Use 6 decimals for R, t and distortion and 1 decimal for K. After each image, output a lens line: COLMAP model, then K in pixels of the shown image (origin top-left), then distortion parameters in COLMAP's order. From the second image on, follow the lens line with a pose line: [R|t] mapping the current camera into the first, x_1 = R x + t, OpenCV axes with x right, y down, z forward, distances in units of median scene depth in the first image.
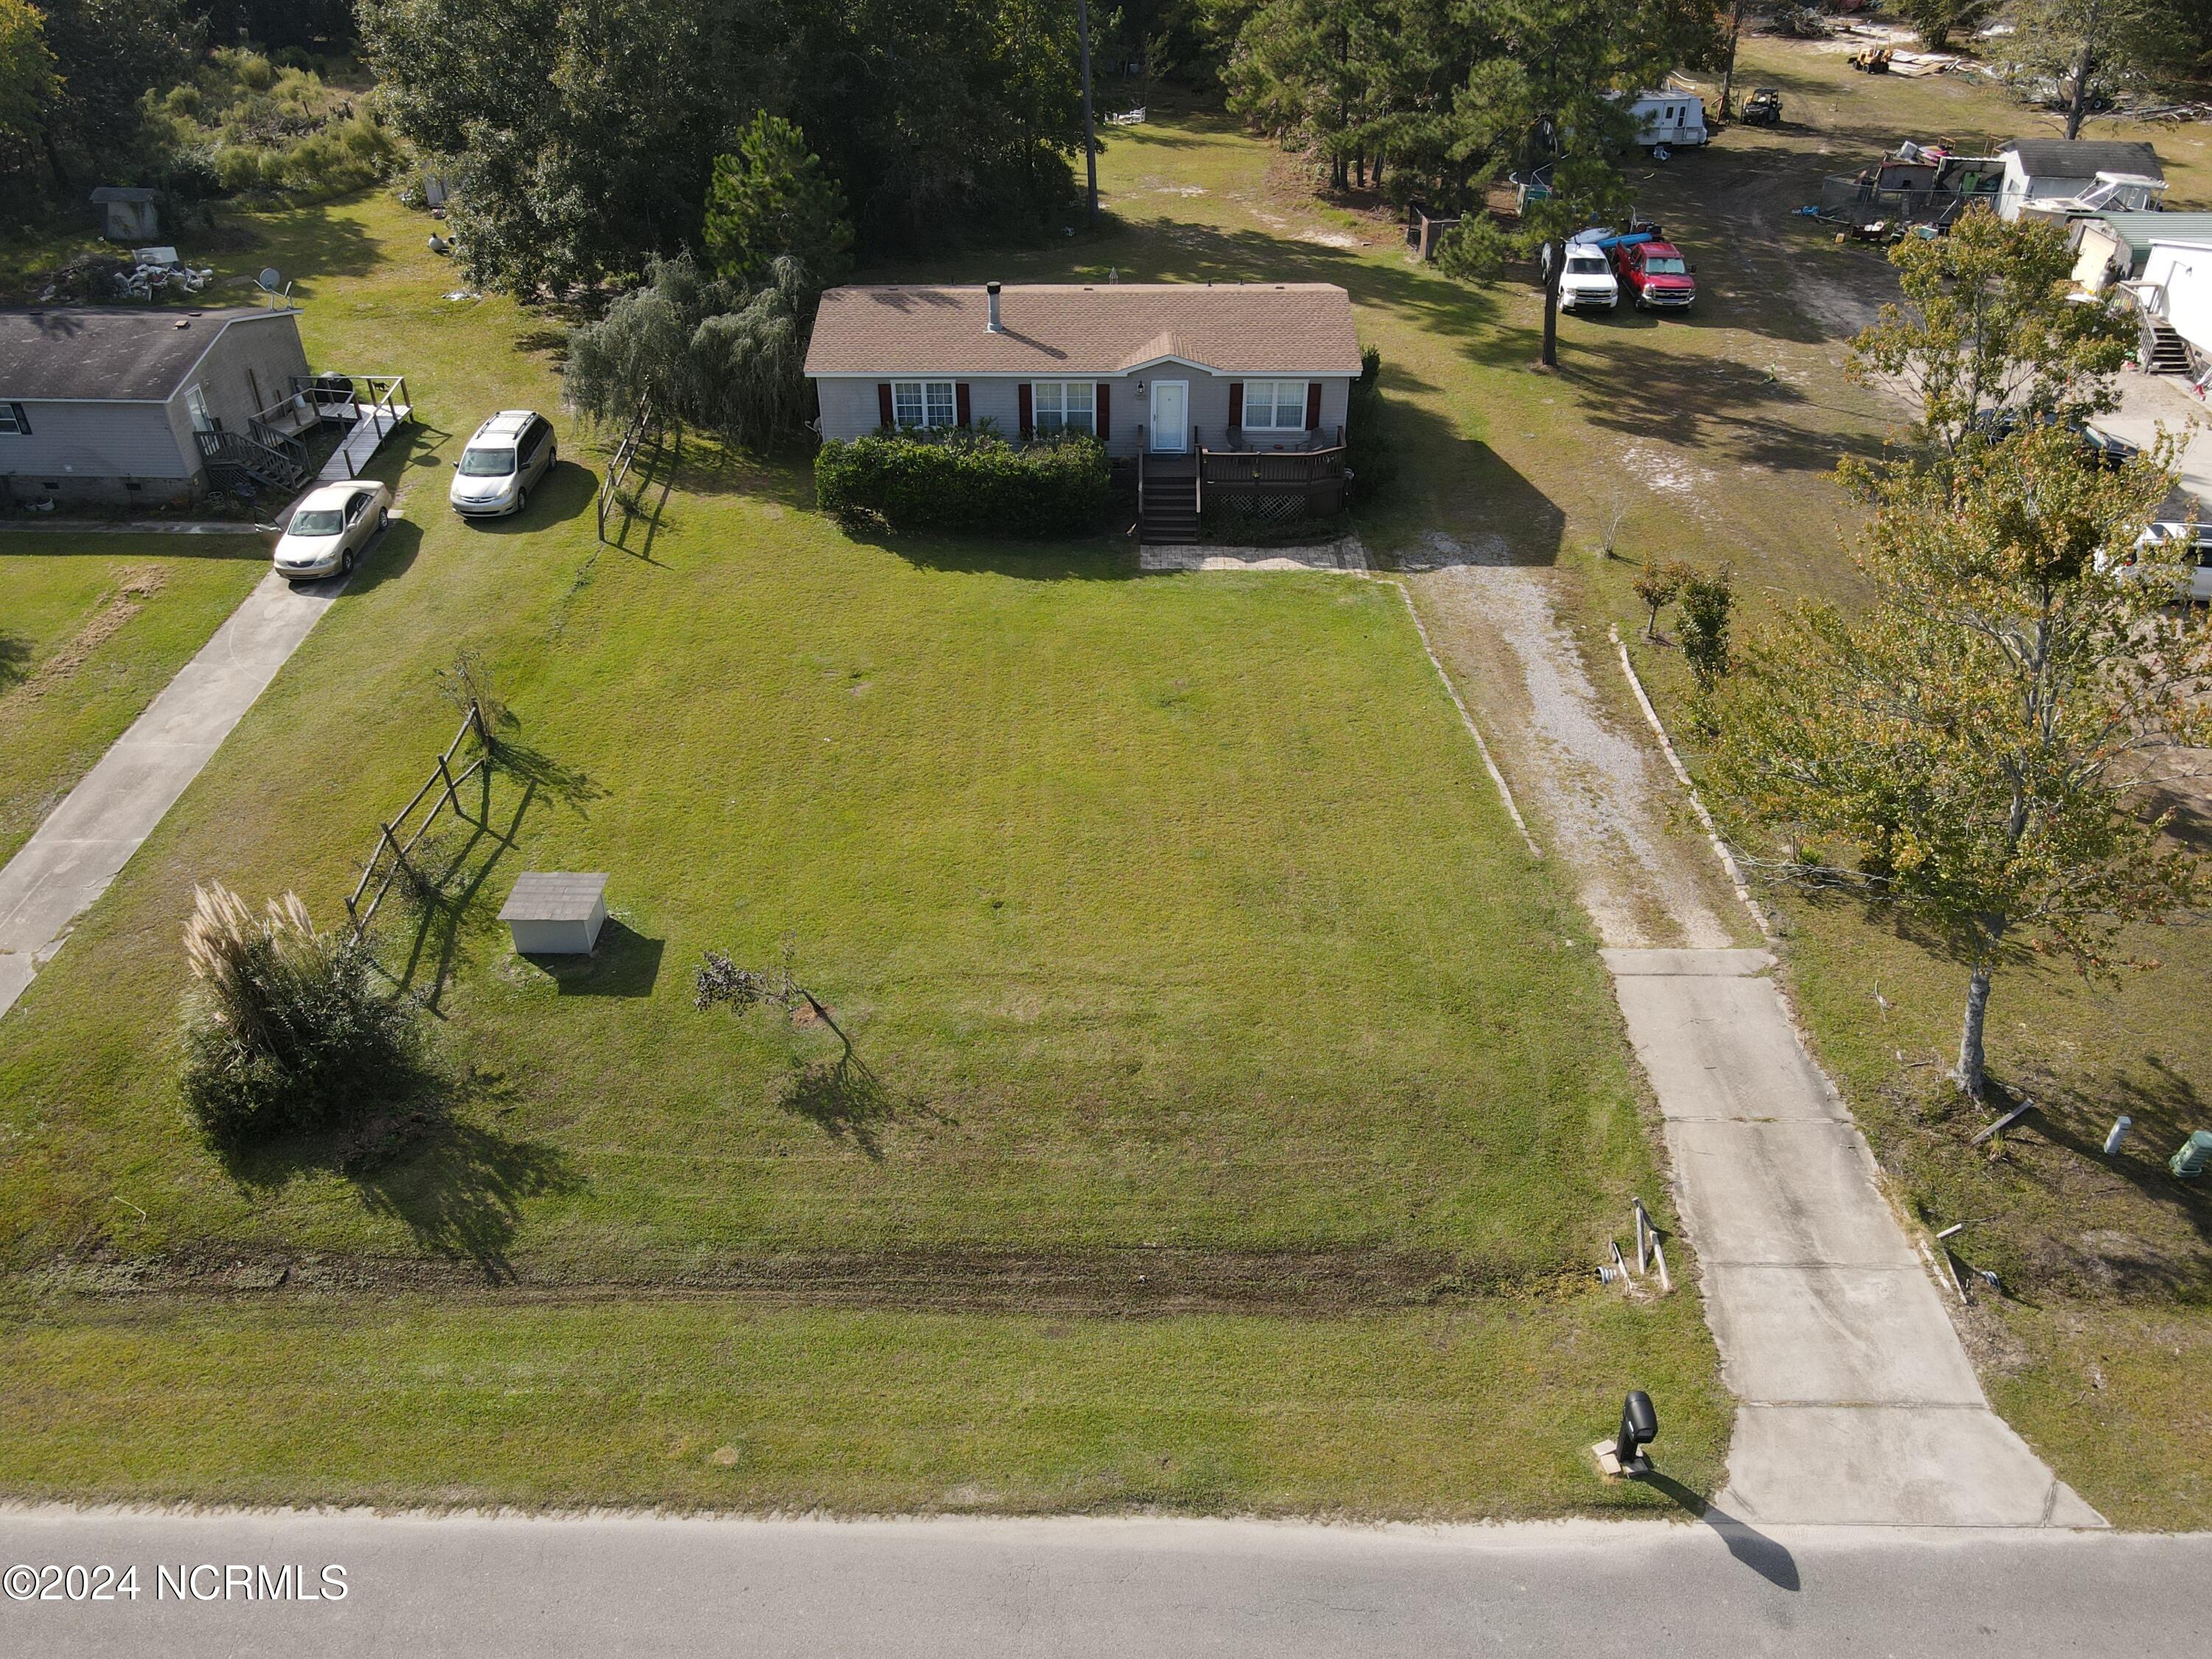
lens RADIAL K [[1545.3, 0, 1058.3], [0, 1545.3, 801.6], [0, 0, 1]] dist [0.029306, -0.002242]
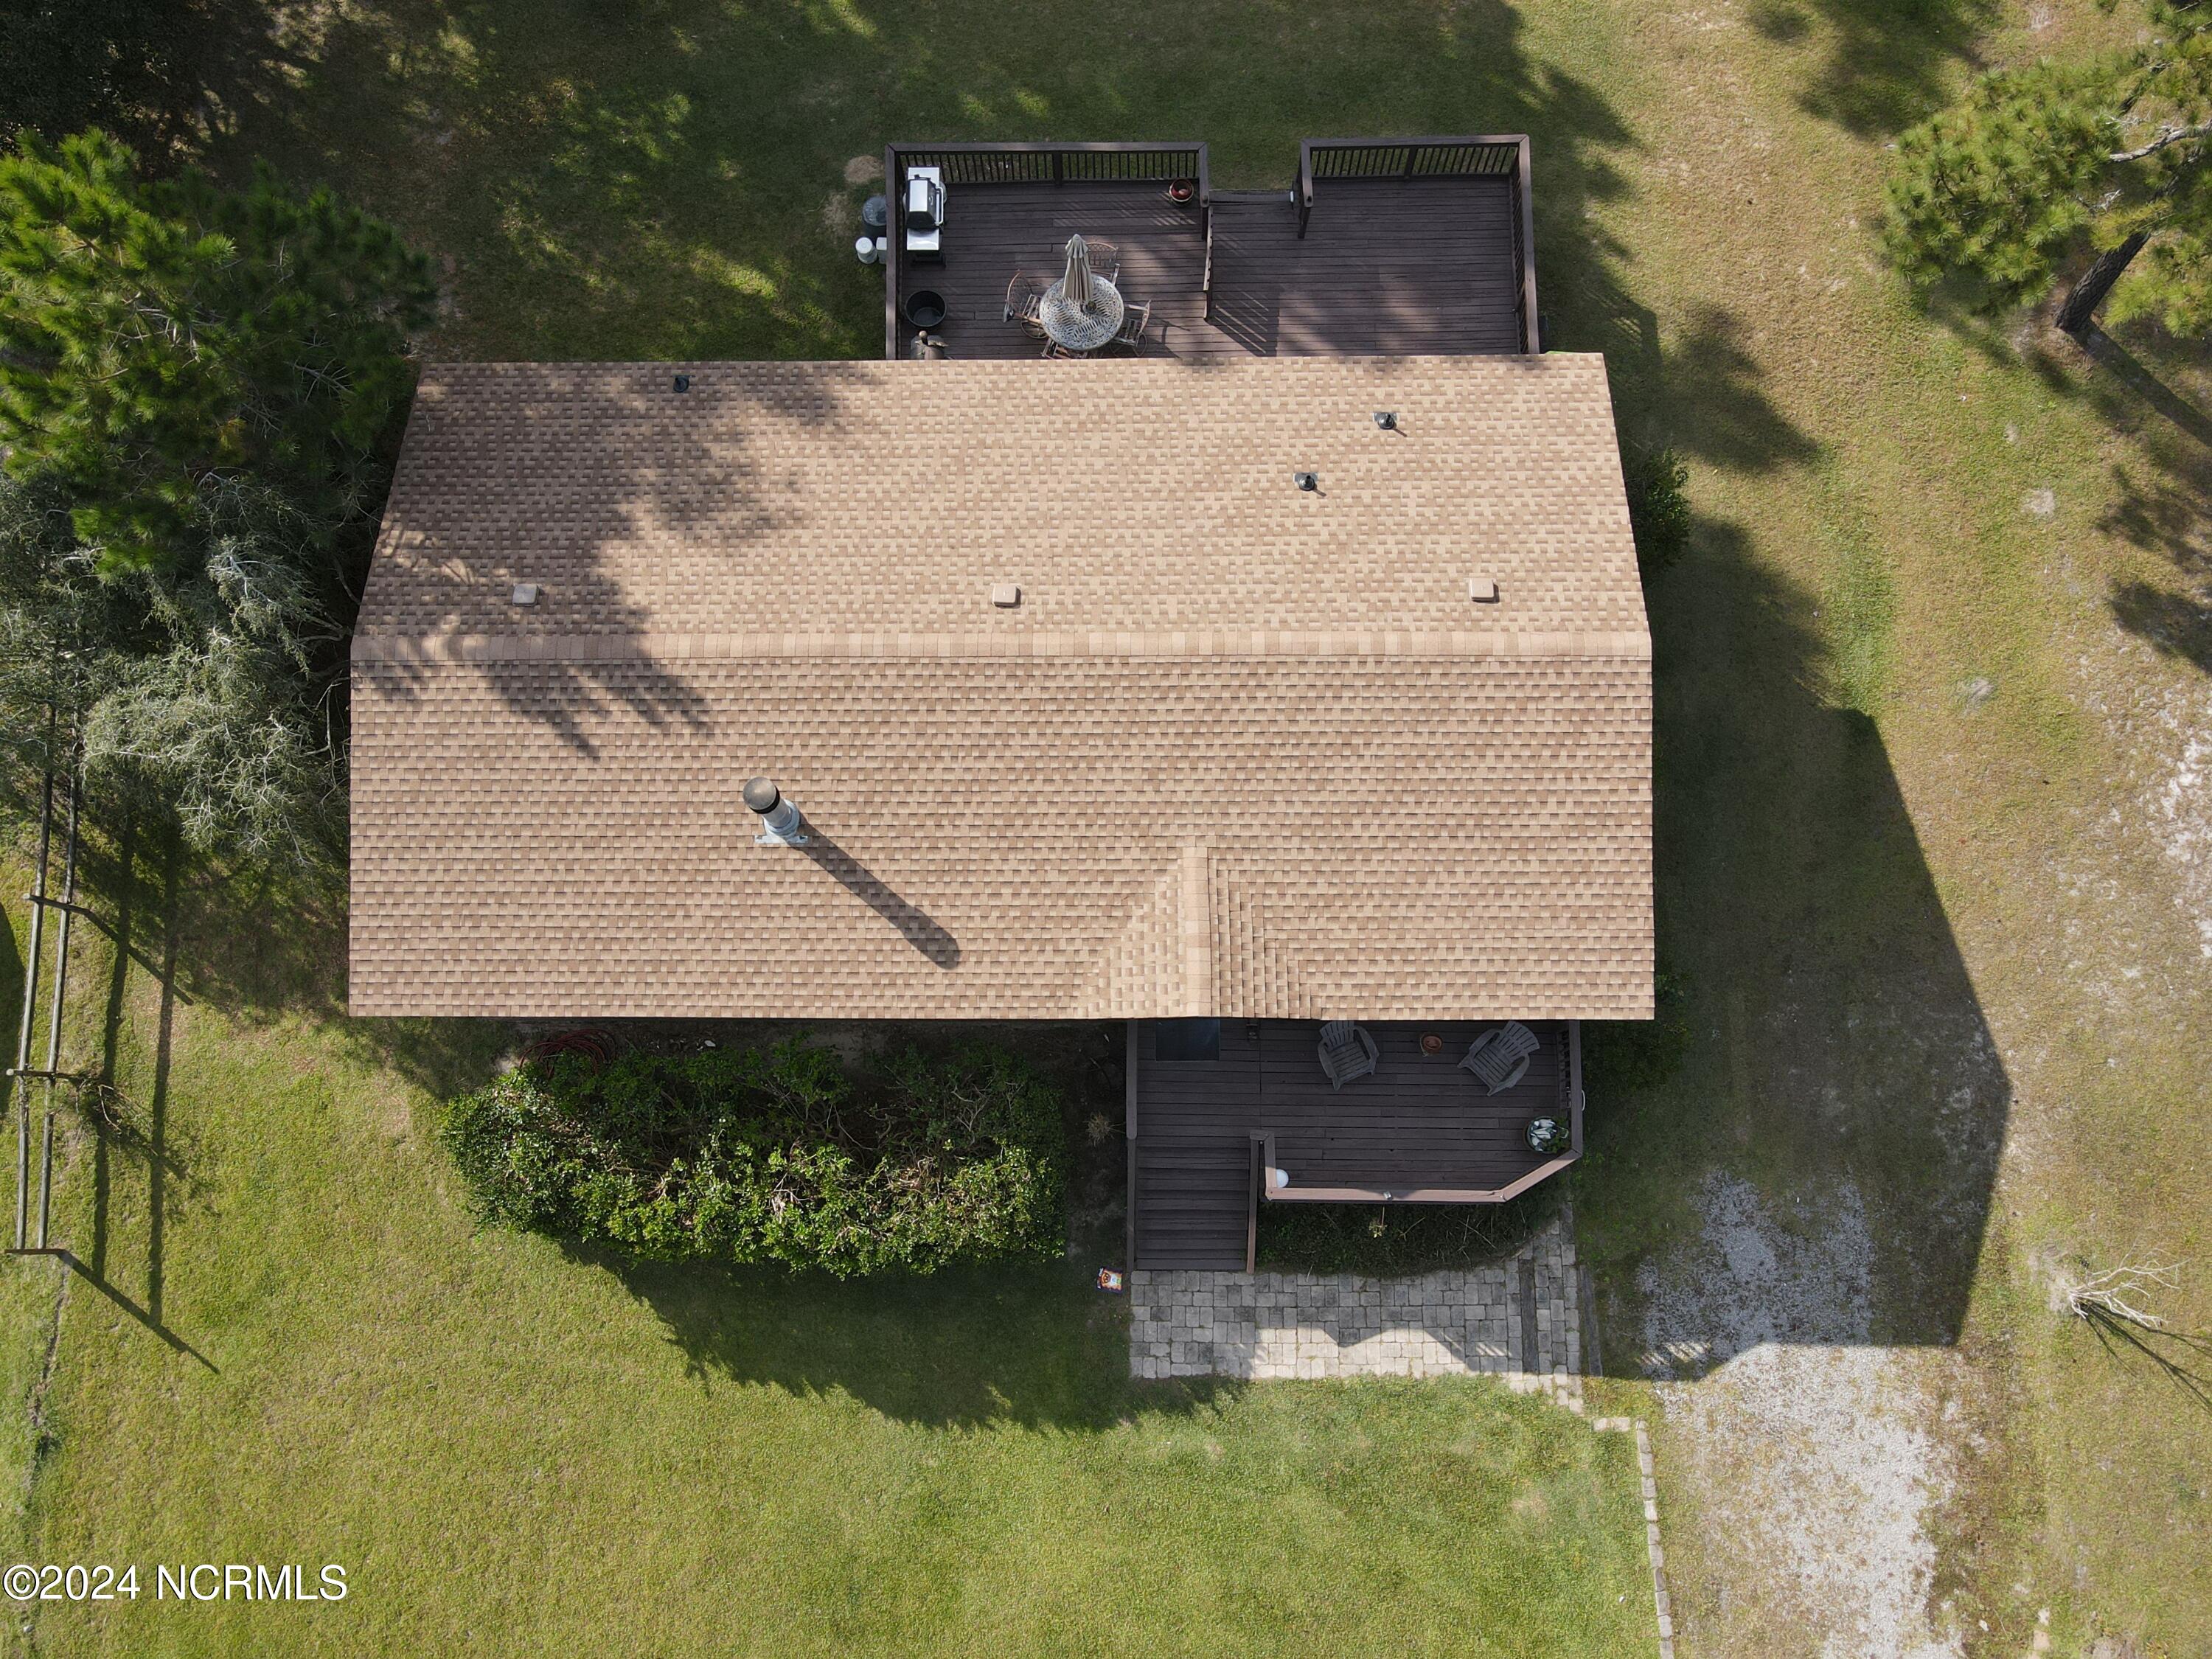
lens RADIAL K [[1545.3, 0, 1058.3], [0, 1545.3, 801.6], [0, 0, 1]] dist [0.029306, -0.002242]
pose [[0.999354, -0.031601, -0.017135, 0.042978], [0.034758, 0.727798, 0.684910, -0.625514], [-0.009173, -0.685063, 0.728426, 0.741715]]
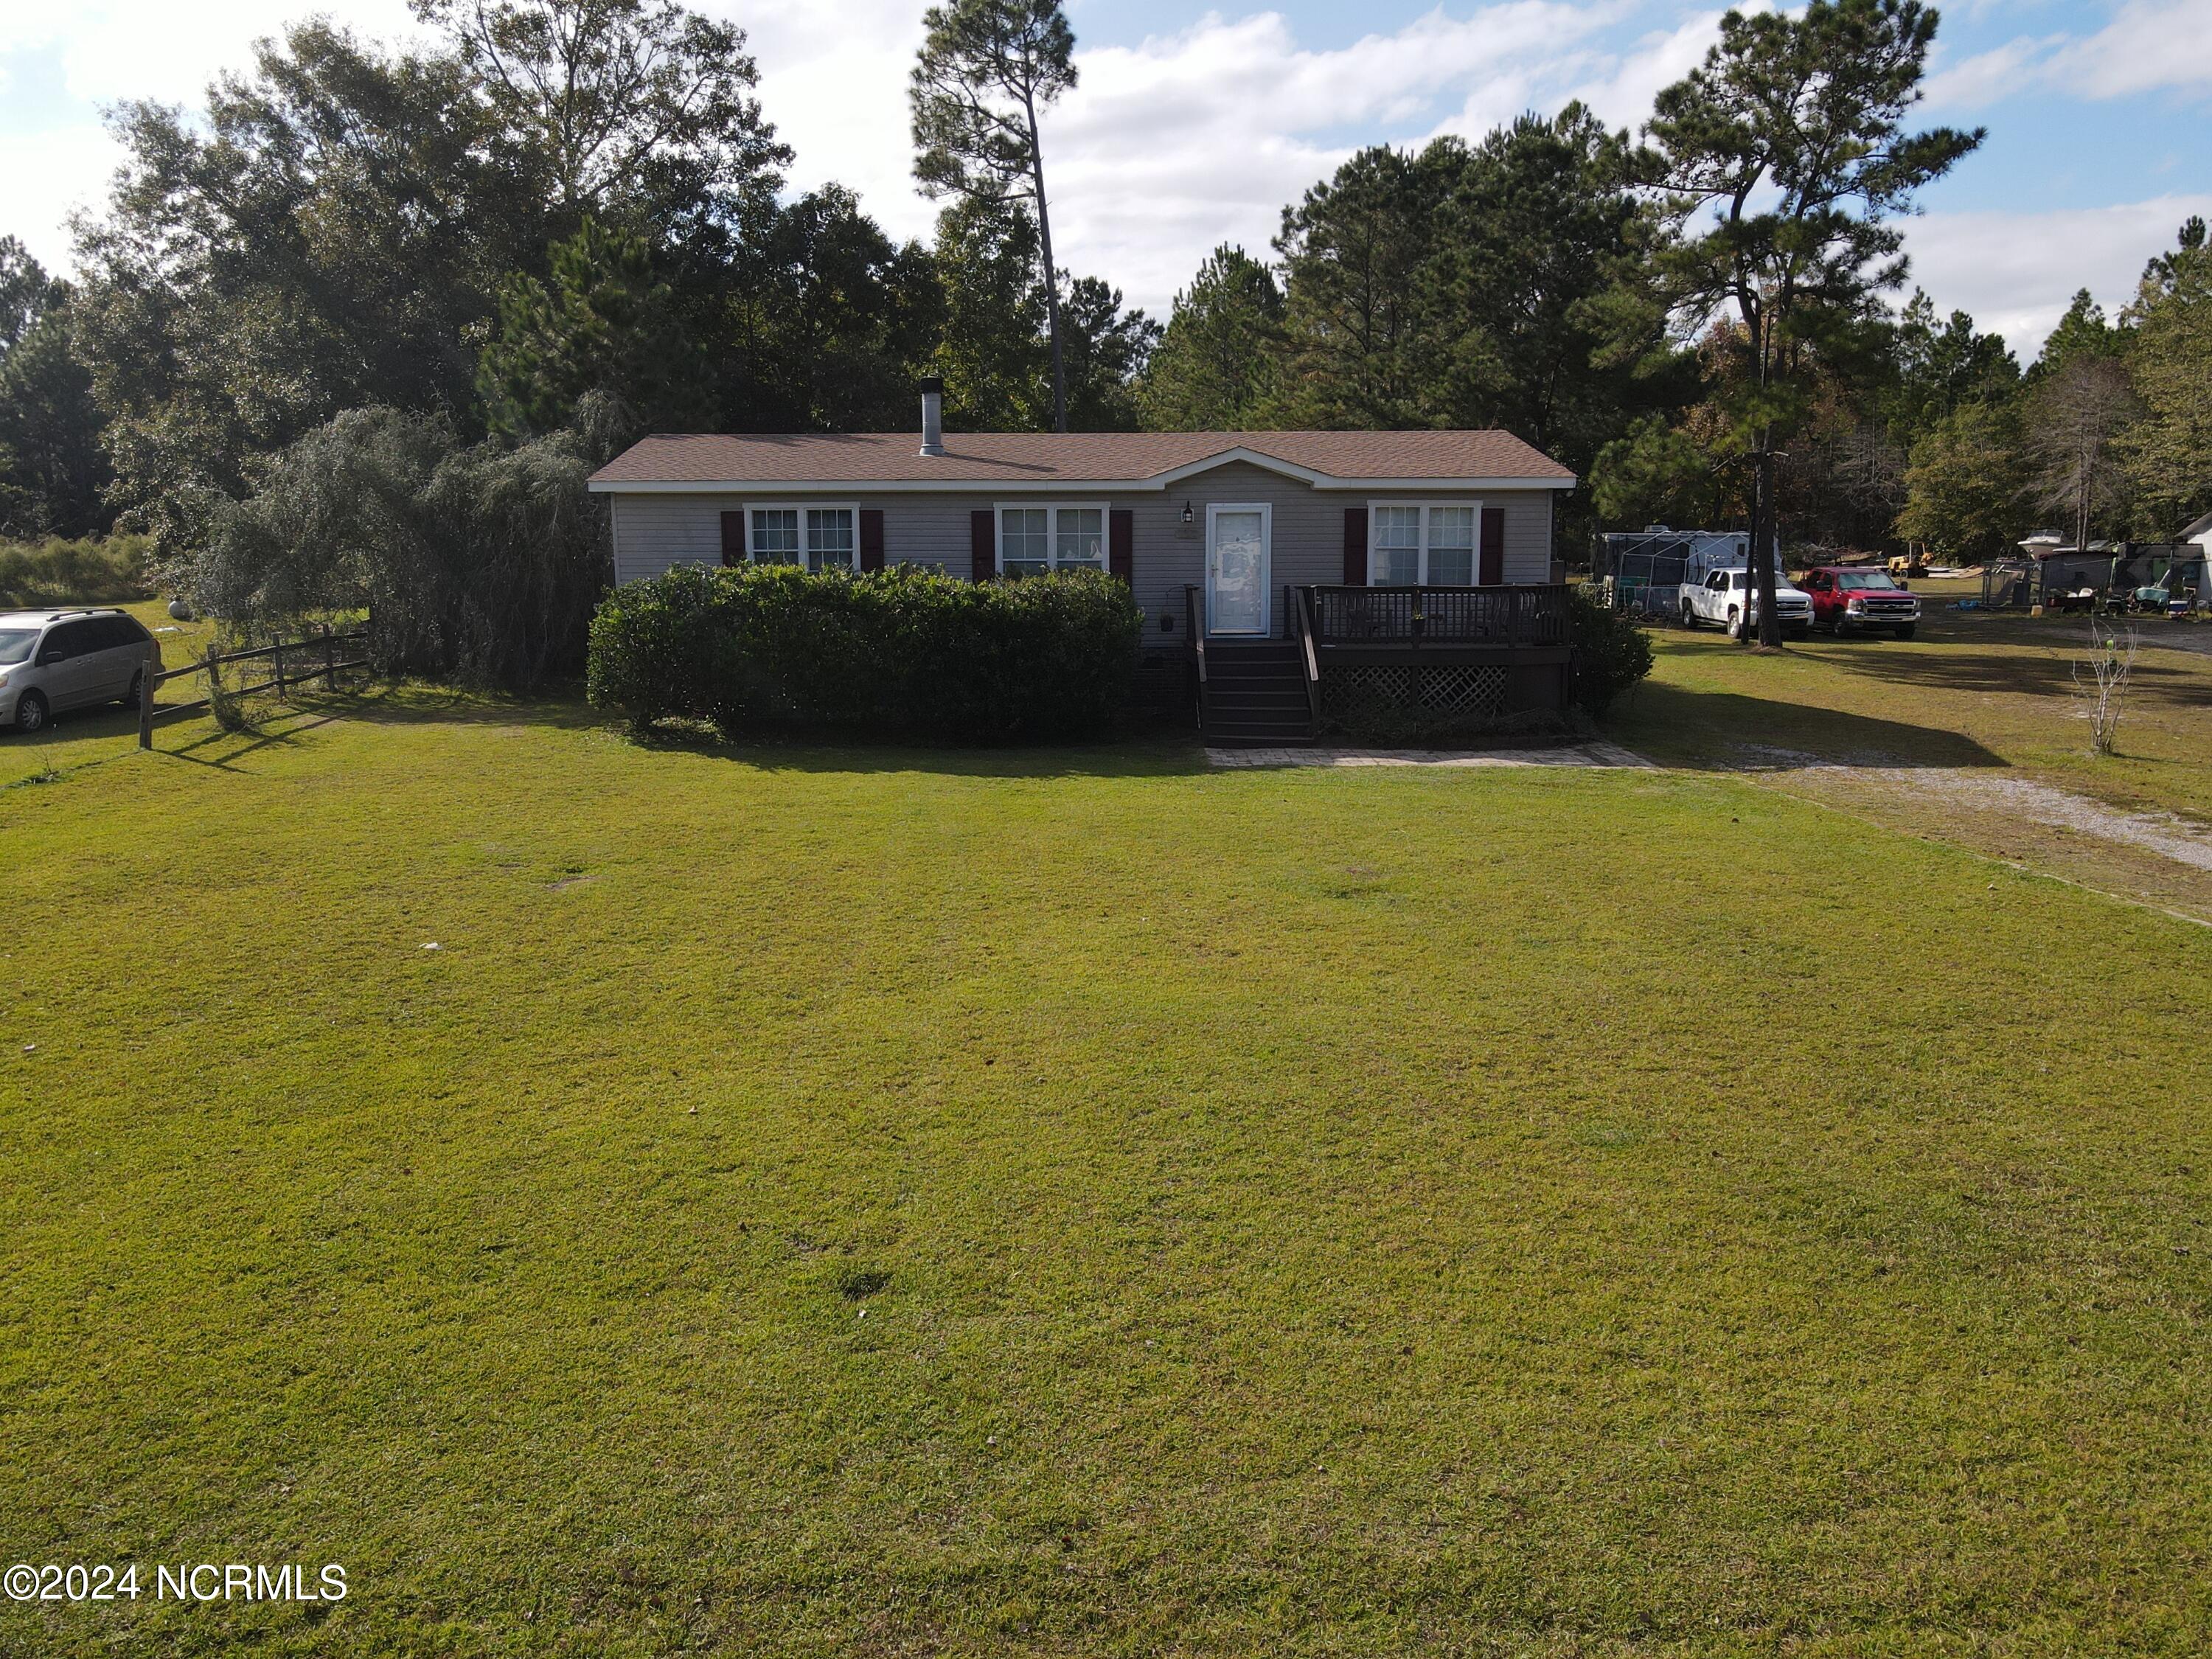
lens RADIAL K [[1566.5, 0, 1082.8], [0, 1566.5, 850.2], [0, 0, 1]] dist [0.025856, -0.000179]
pose [[0.998909, 0.000780, 0.046691, -0.012275], [0.017512, 0.920632, -0.390038, 0.070270], [-0.043290, 0.390430, 0.919614, 0.533299]]
